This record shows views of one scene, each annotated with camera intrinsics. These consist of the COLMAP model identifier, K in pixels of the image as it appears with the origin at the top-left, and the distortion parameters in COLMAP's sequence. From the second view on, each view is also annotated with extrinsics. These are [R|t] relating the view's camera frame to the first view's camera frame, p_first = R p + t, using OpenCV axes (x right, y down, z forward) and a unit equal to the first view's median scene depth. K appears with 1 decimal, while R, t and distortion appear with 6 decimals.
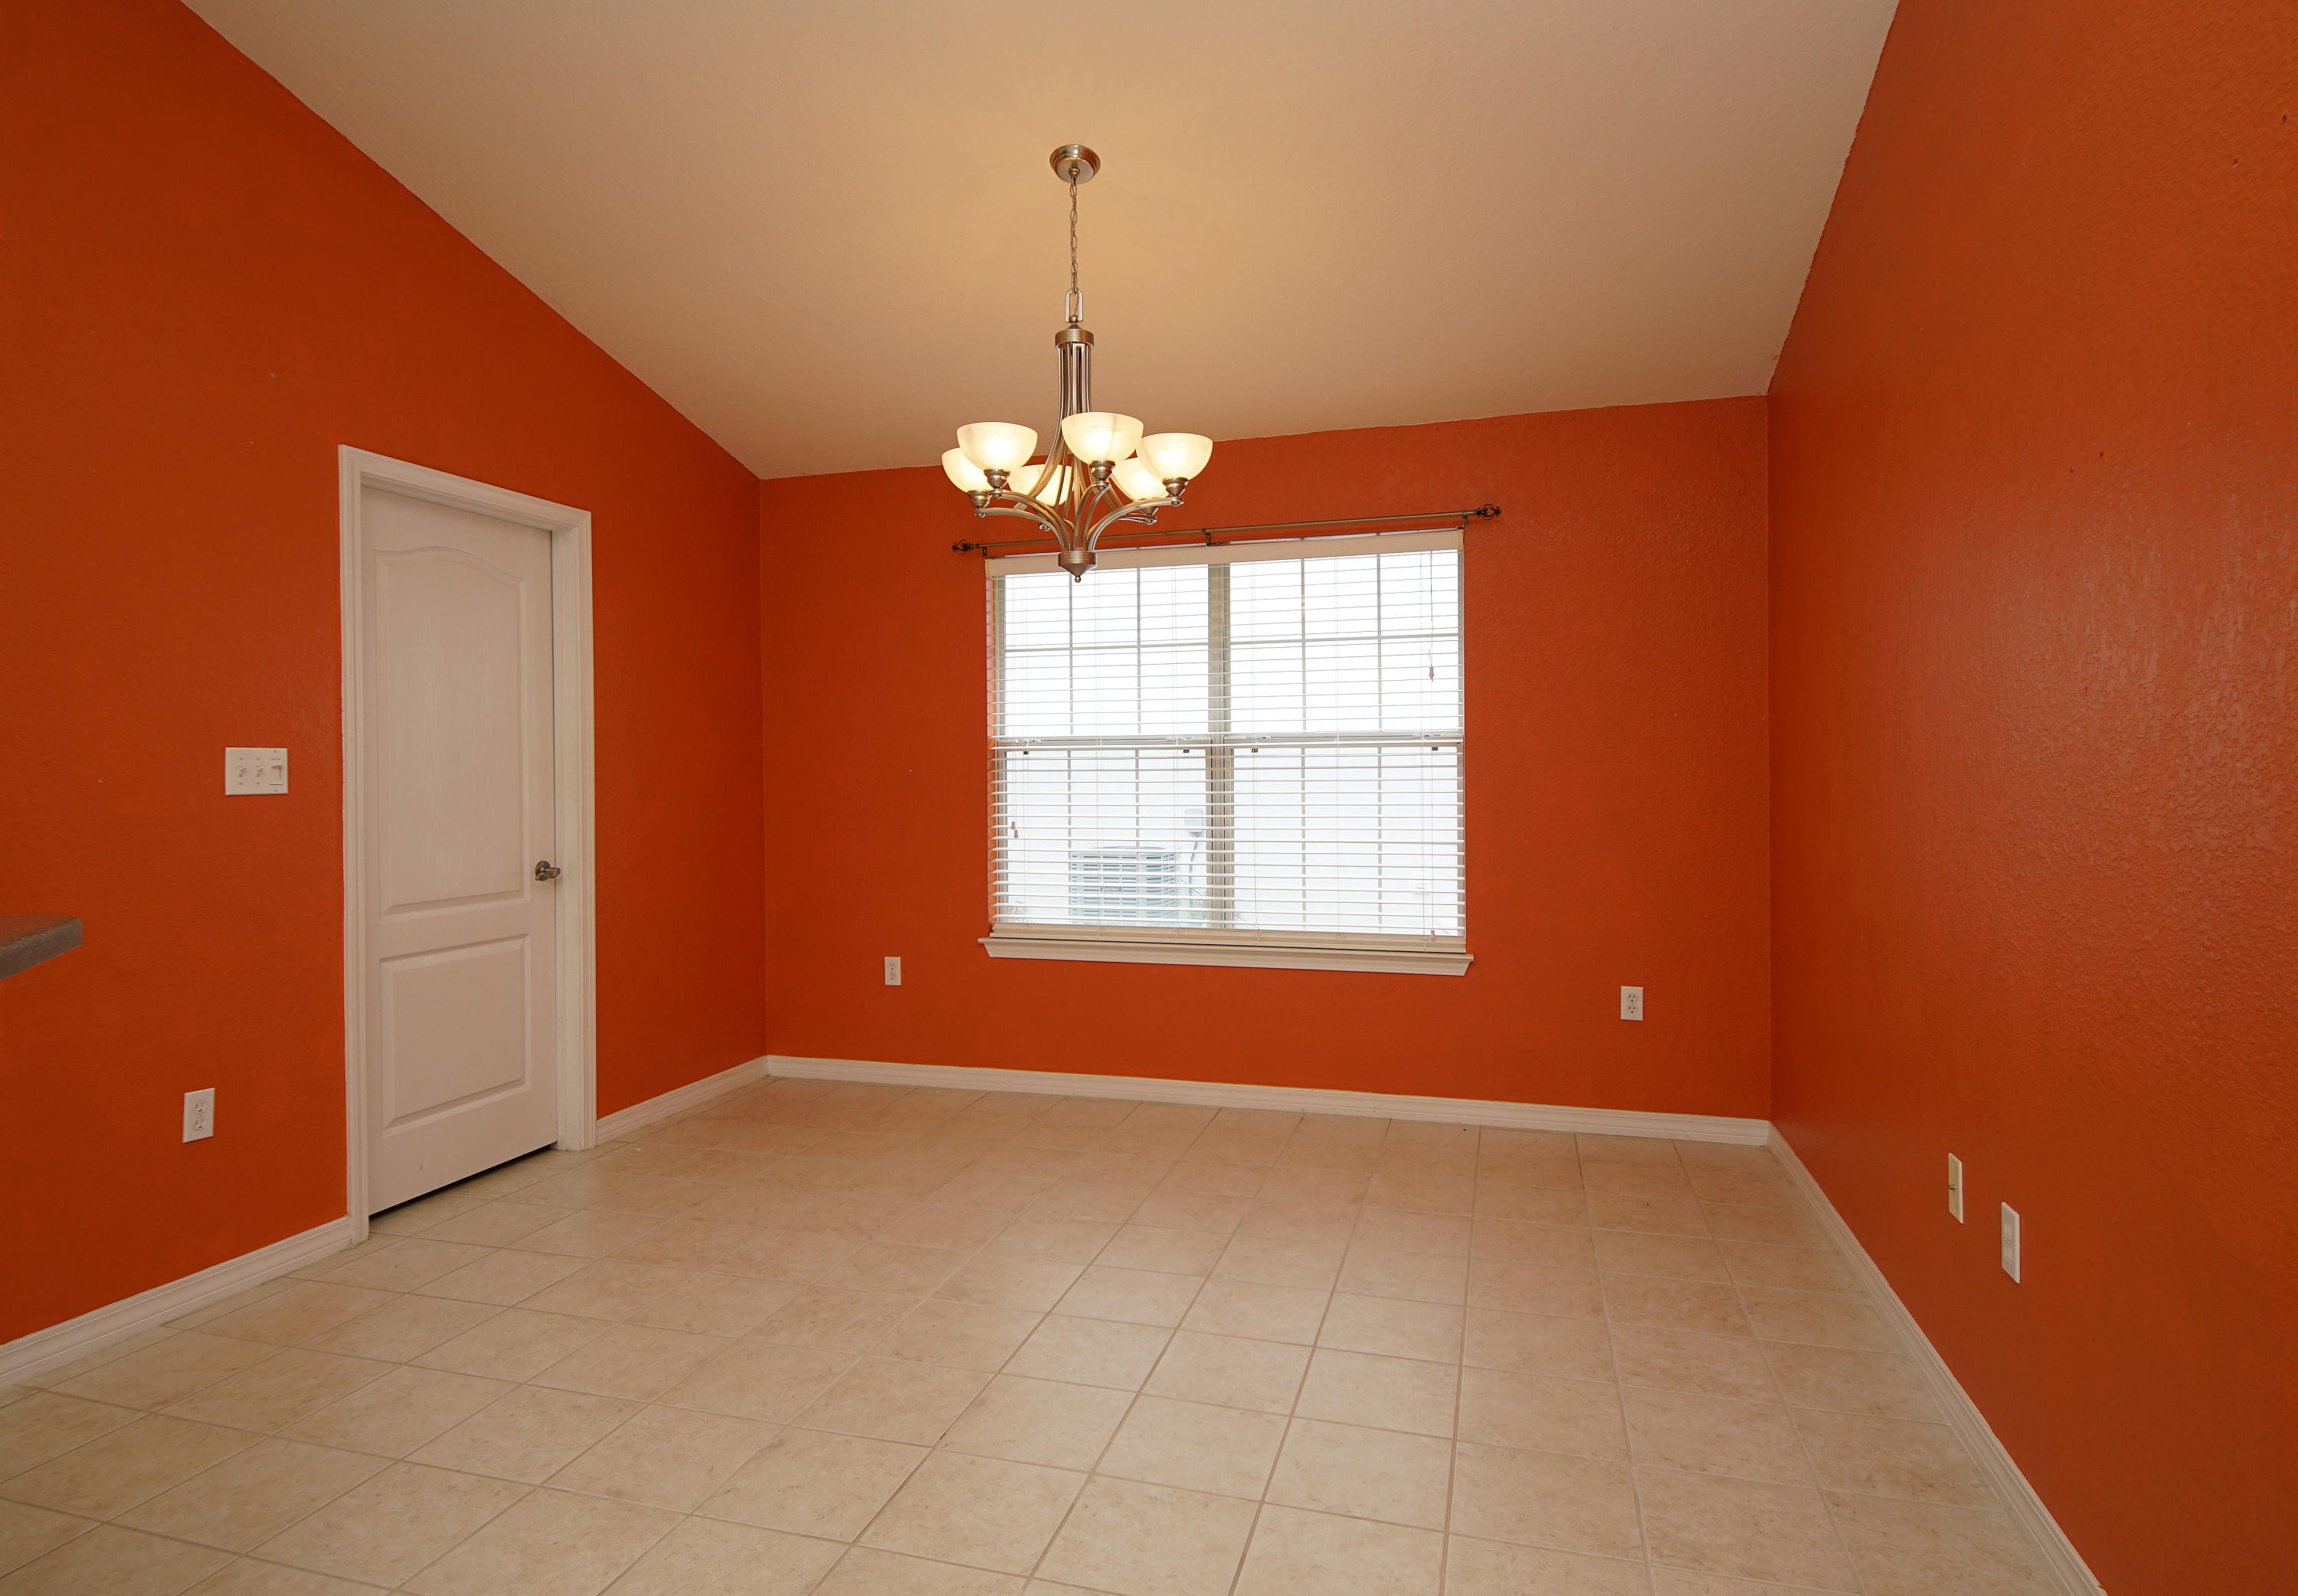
lens RADIAL K [[1283.2, 0, 1136.6], [0, 1283.2, 780.5], [0, 0, 1]] dist [-0.001572, -0.000206]
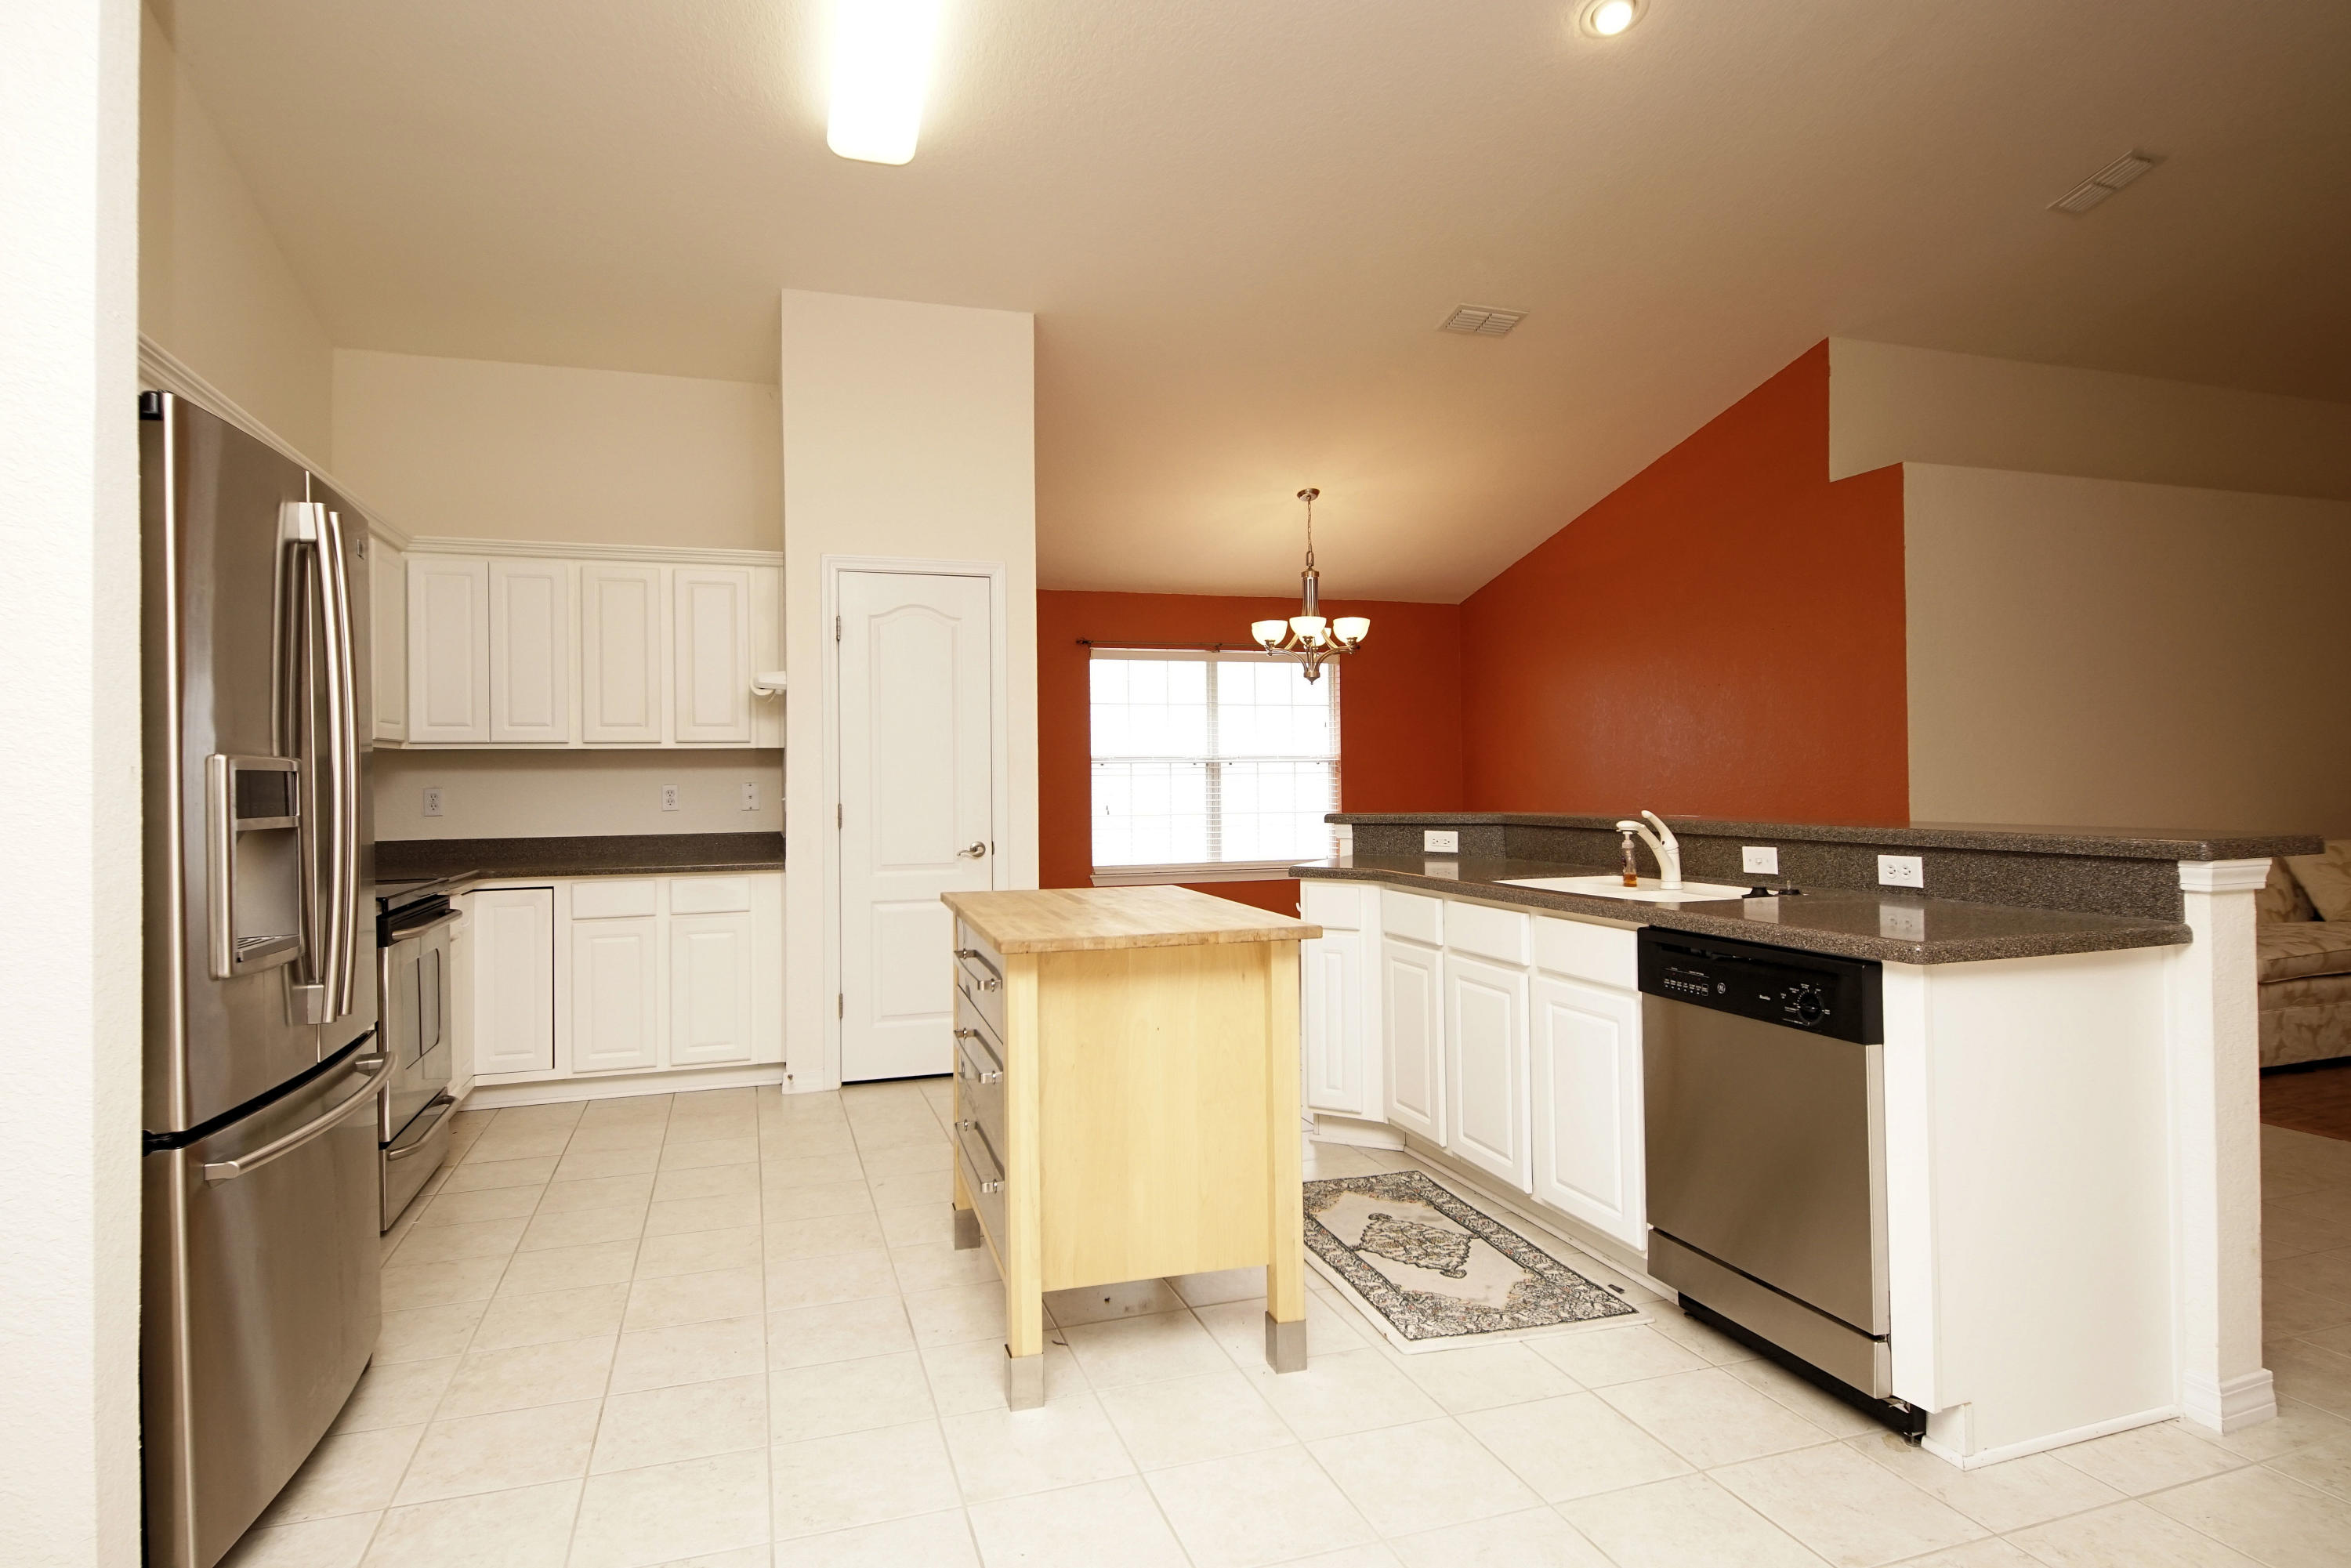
lens RADIAL K [[1259.0, 0, 1146.6], [0, 1259.0, 767.0], [0, 0, 1]] dist [0.036406, -0.032490]
pose [[0.827548, 0.004002, 0.561381, -1.012868], [0.010463, 0.999691, -0.022551, 0.020074], [-0.561298, 0.024536, 0.827250, -0.416770]]
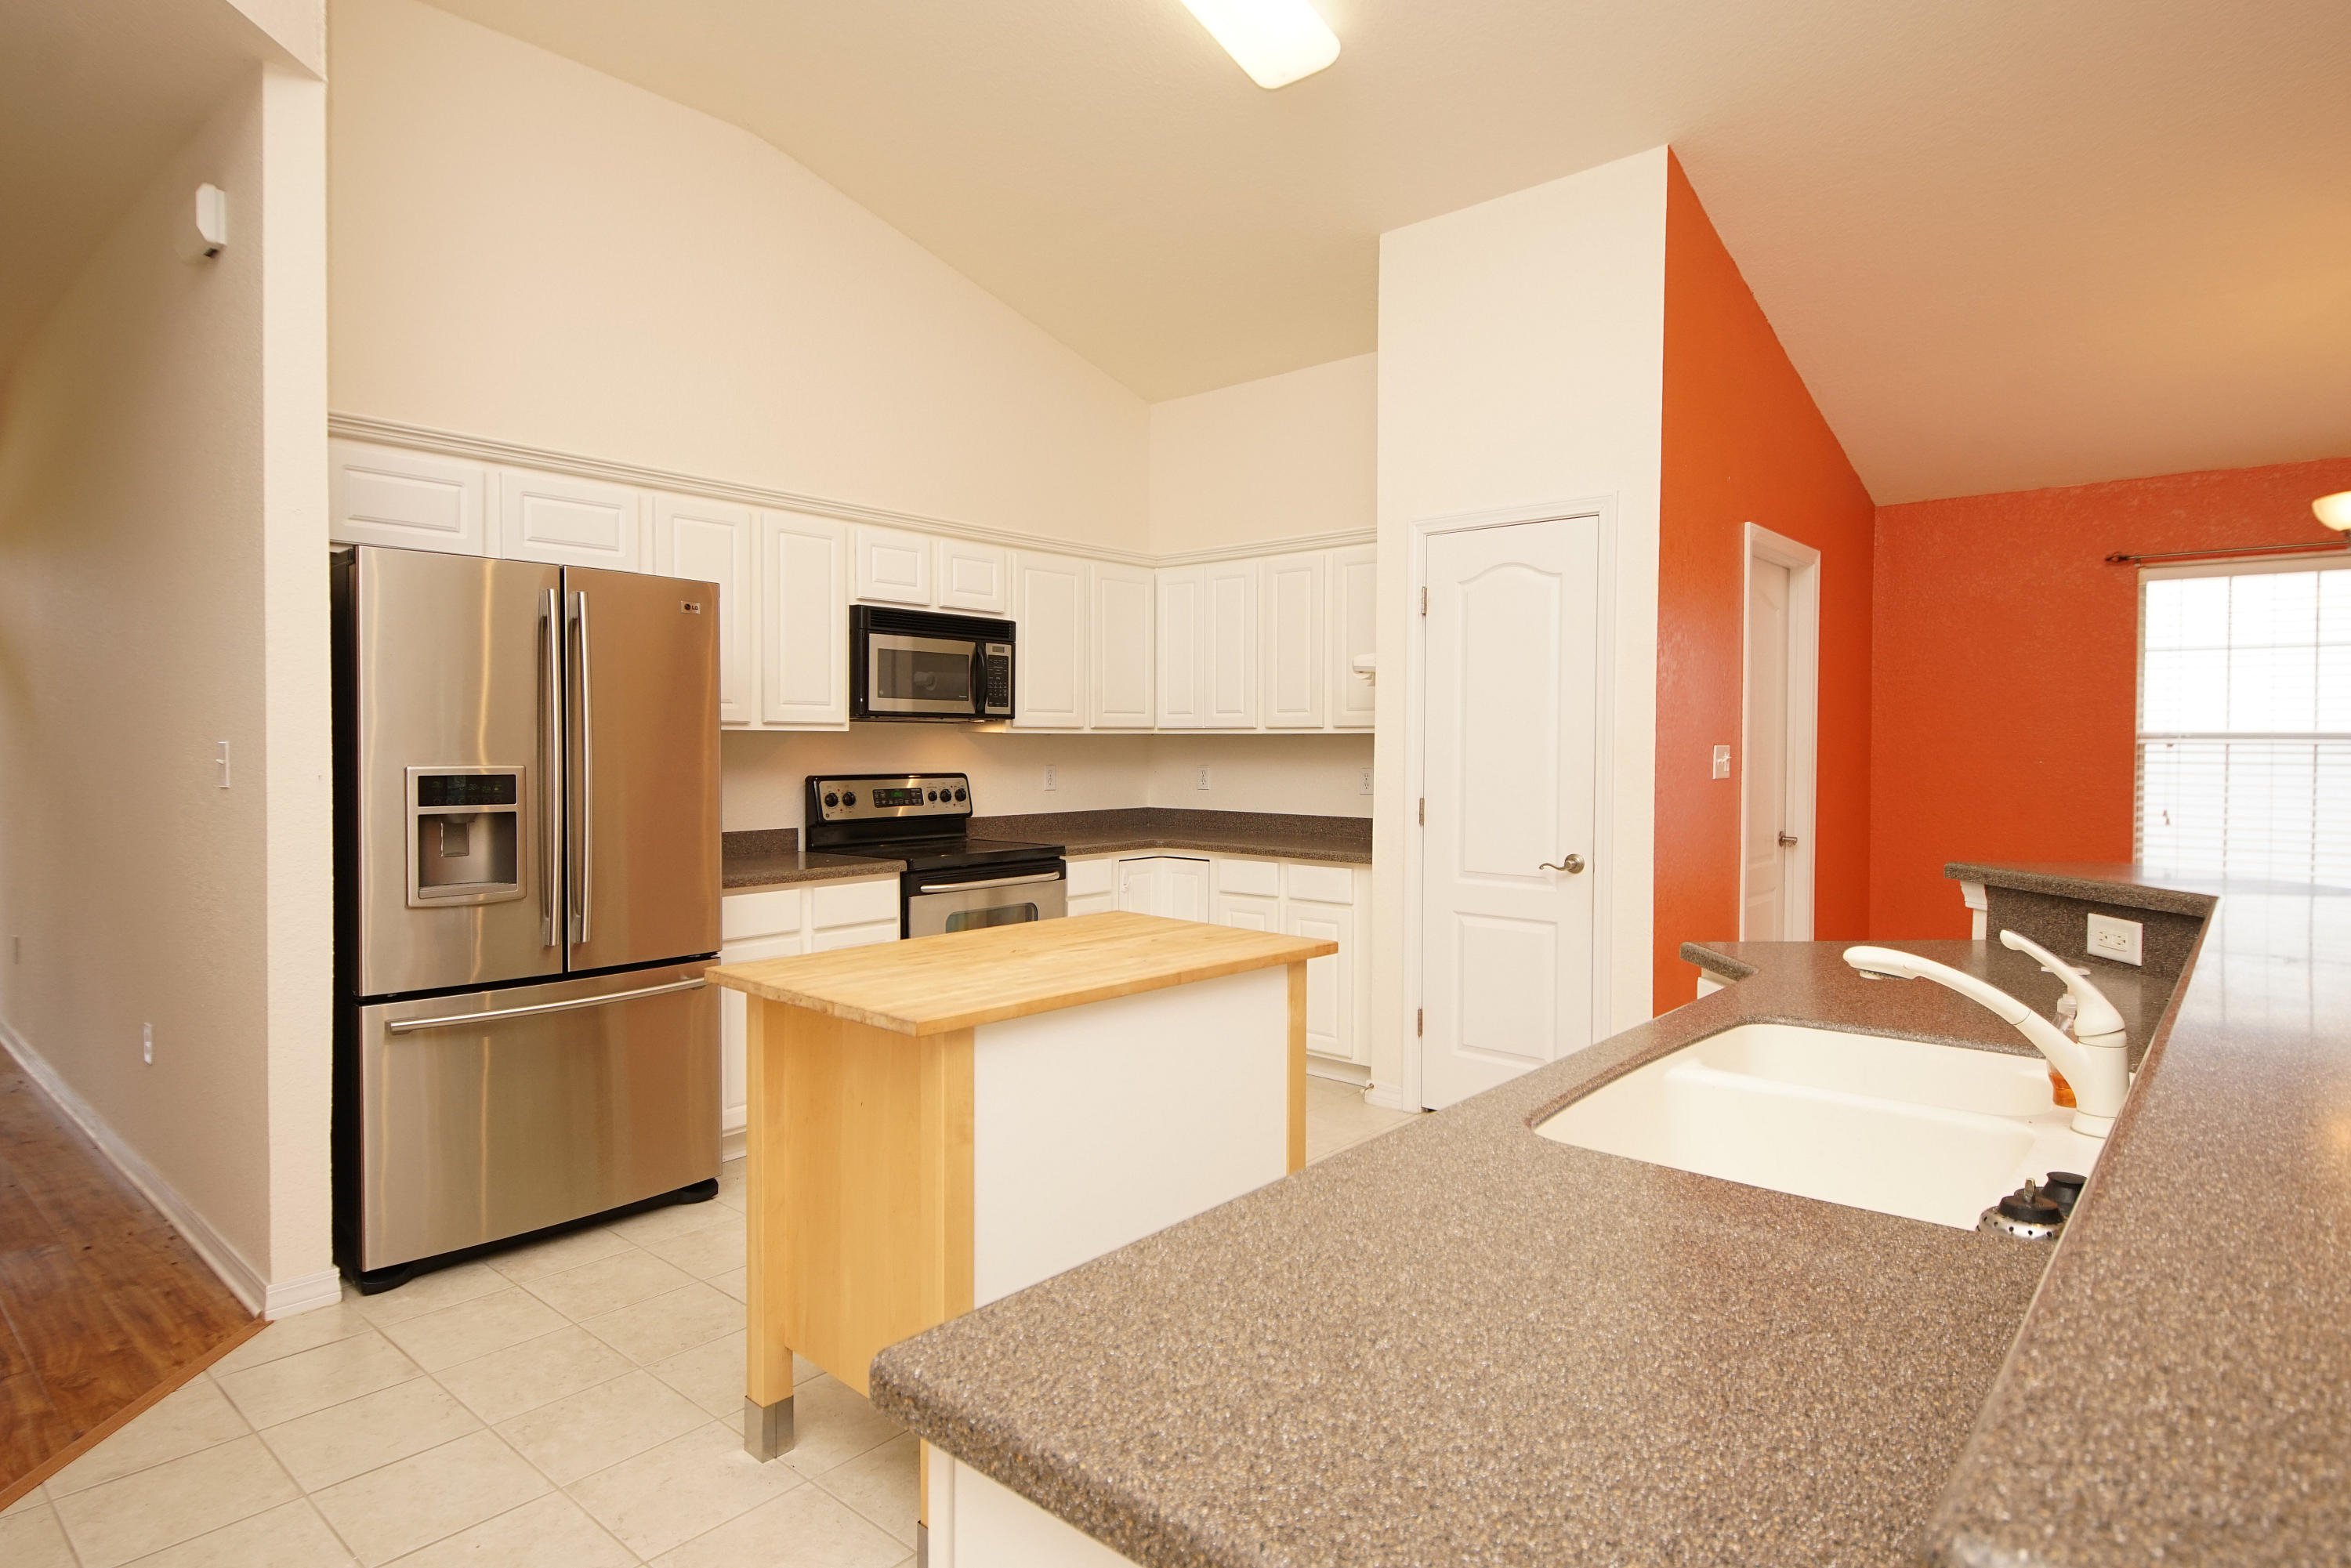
lens RADIAL K [[1259.0, 0, 1146.6], [0, 1259.0, 767.0], [0, 0, 1]] dist [0.036406, -0.032490]
pose [[0.905873, 0.018272, -0.423156, -0.433932], [-0.013304, 0.999804, 0.014692, -0.009222], [0.423341, -0.007679, 0.905938, -0.341271]]
